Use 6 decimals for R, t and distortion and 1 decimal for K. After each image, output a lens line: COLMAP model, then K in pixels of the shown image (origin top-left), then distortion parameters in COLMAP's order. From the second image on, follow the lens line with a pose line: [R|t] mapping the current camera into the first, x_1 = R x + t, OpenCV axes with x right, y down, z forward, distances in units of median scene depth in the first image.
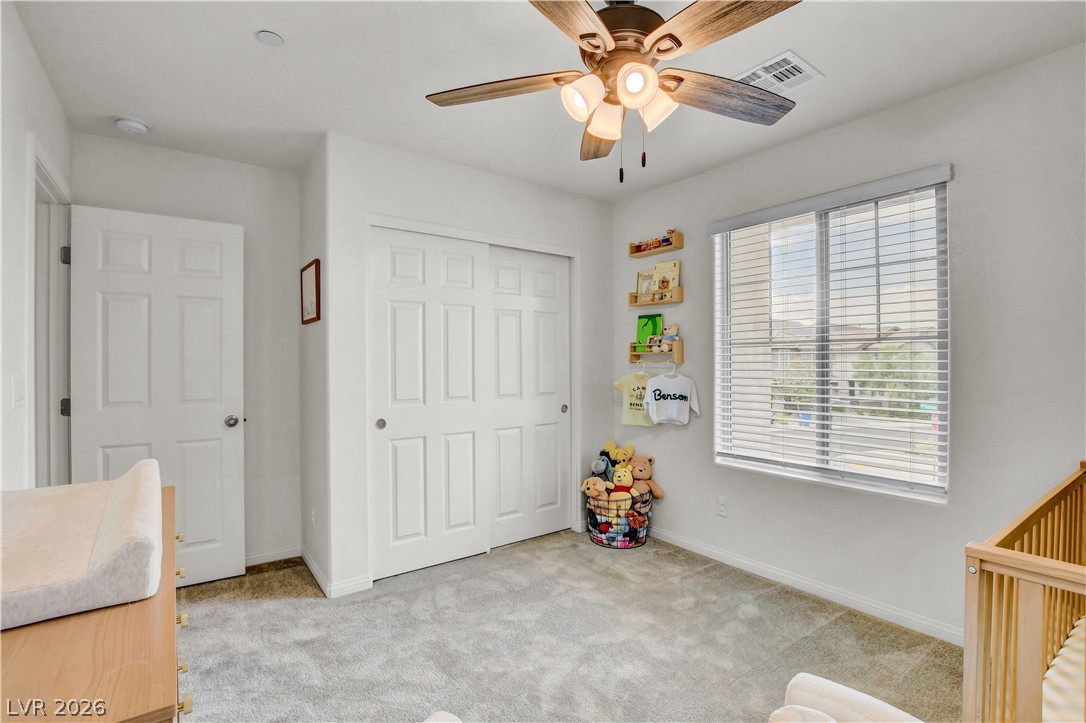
lens RADIAL K [[496.0, 0, 541.9], [0, 496.0, 363.9], [0, 0, 1]] dist [-0.016278, 0.000498]
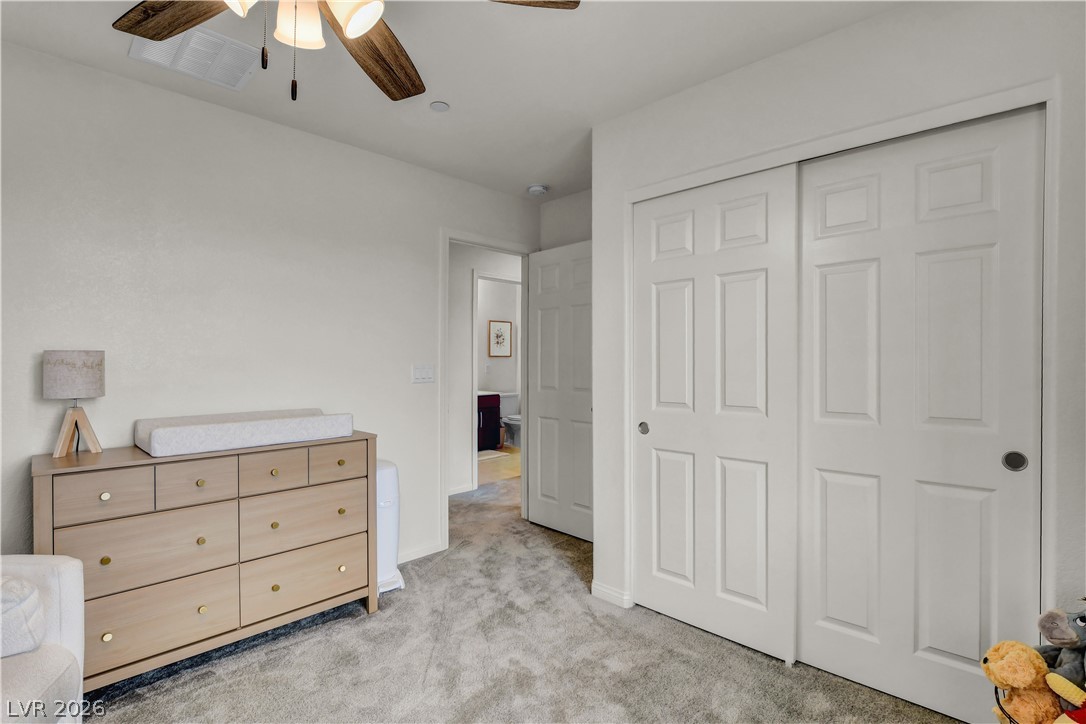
lens RADIAL K [[496.0, 0, 541.9], [0, 496.0, 364.4], [0, 0, 1]] dist [-0.016278, 0.000498]
pose [[0.180313, 0.001674, -0.983608, 0.487852], [-0.002381, 0.999996, 0.001265, 0.008538], [0.983606, 0.002113, 0.180316, 0.654105]]
